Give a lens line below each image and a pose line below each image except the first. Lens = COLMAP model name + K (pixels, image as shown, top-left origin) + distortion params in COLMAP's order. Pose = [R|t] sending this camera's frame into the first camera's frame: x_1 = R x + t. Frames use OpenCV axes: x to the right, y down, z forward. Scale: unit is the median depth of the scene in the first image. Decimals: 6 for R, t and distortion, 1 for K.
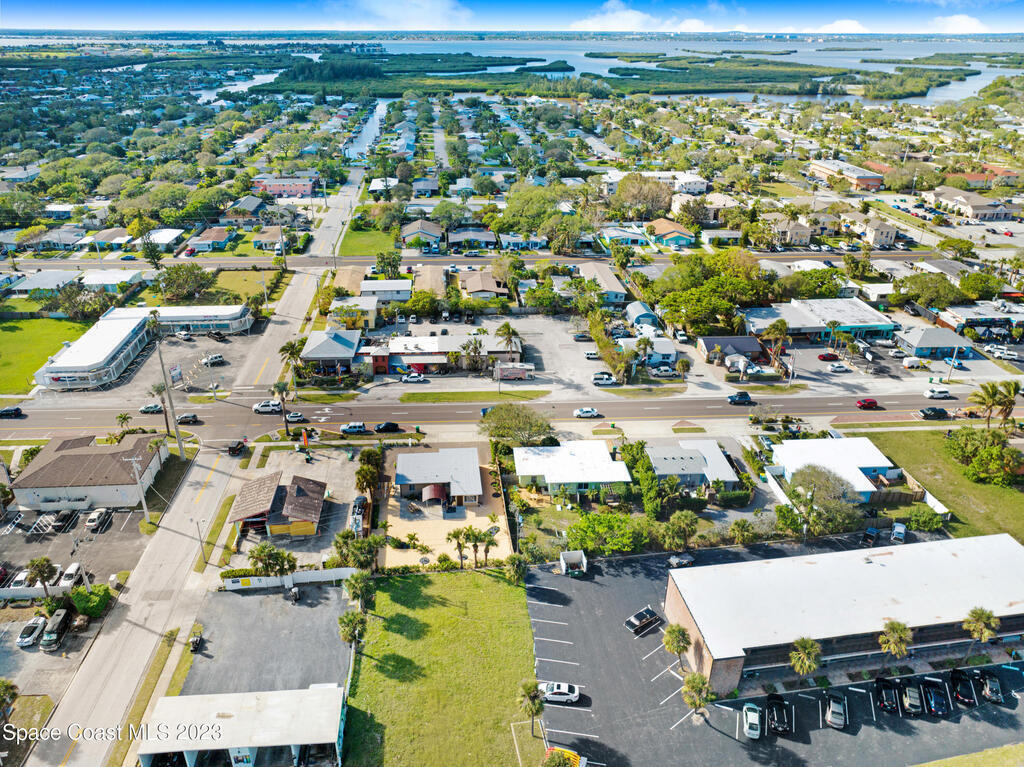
lens RADIAL K [[709.4, 0, 512.0], [0, 709.4, 383.5], [0, 0, 1]] dist [-0.041965, 0.025661]
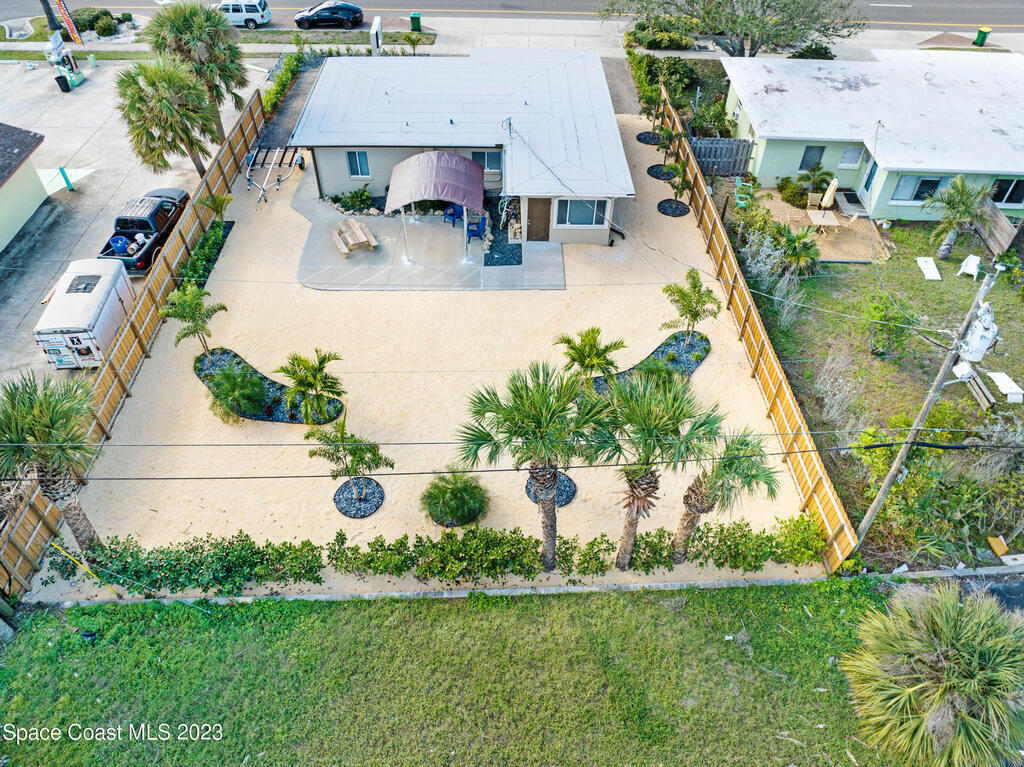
lens RADIAL K [[709.4, 0, 512.0], [0, 709.4, 383.5], [0, 0, 1]] dist [-0.041965, 0.025661]
pose [[0.996015, 0.063878, -0.062236, -0.064150], [-0.039829, 0.942981, 0.330455, 0.138911], [0.079797, -0.326660, 0.941768, 0.746270]]
